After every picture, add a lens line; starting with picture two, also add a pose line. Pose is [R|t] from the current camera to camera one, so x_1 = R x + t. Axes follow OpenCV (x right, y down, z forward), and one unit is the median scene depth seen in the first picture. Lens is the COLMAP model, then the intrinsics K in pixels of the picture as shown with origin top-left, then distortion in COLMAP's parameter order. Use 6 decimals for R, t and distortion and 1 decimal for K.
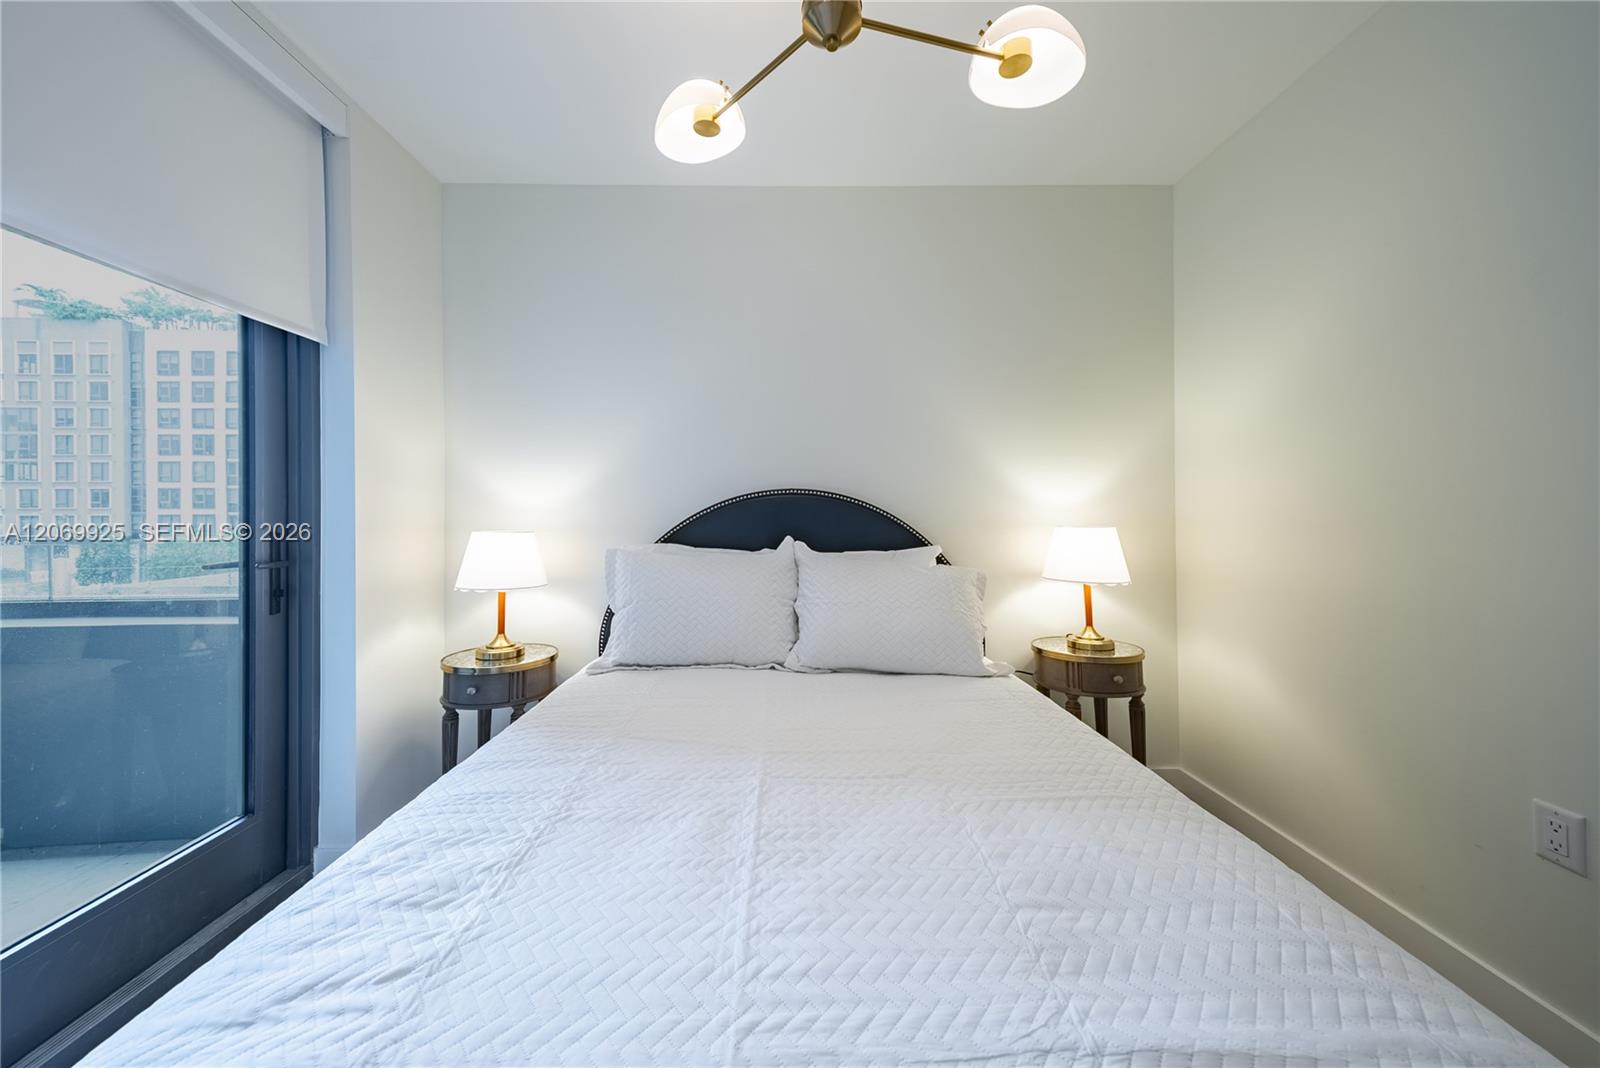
lens RADIAL K [[539.2, 0, 796.7], [0, 539.2, 507.9], [0, 0, 1]] dist [0.036719, -0.008866]
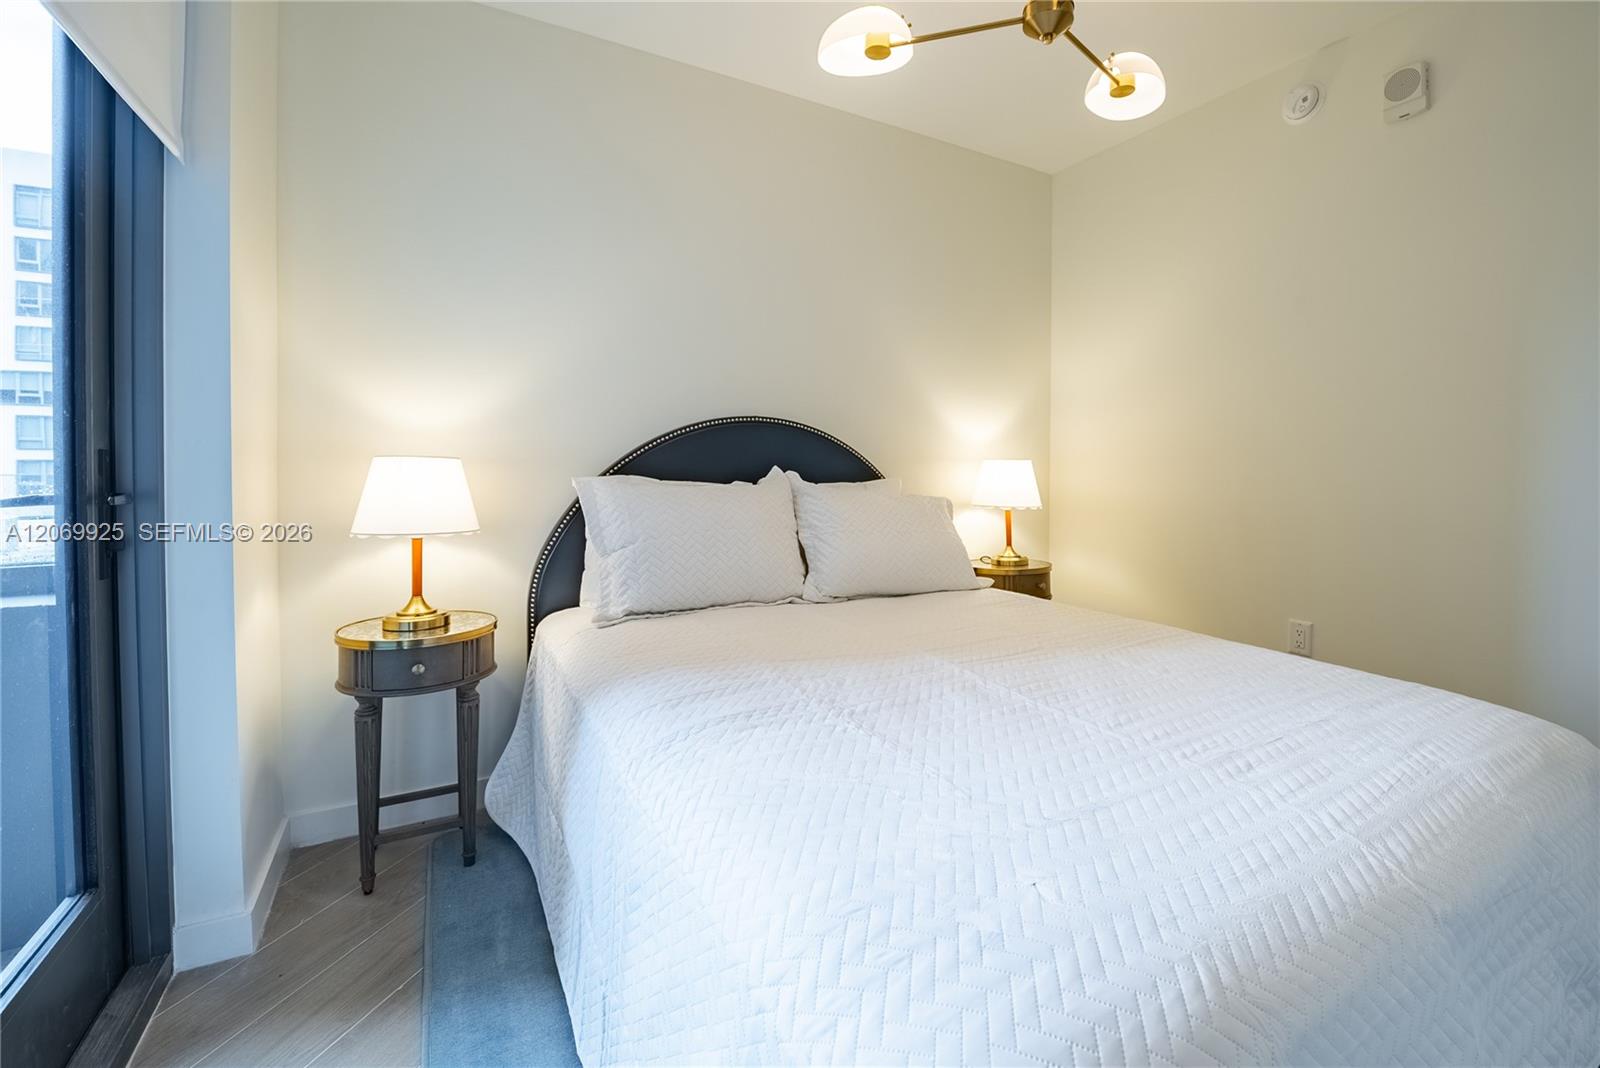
lens RADIAL K [[657.0, 0, 800.9], [0, 657.0, 471.6], [0, 0, 1]] dist [-0.000512, -0.000098]
pose [[0.884943, 0.003171, 0.465688, -0.534499], [-0.013105, 0.999750, 0.018096, 0.043412], [-0.465514, -0.022117, 0.884764, -0.022324]]
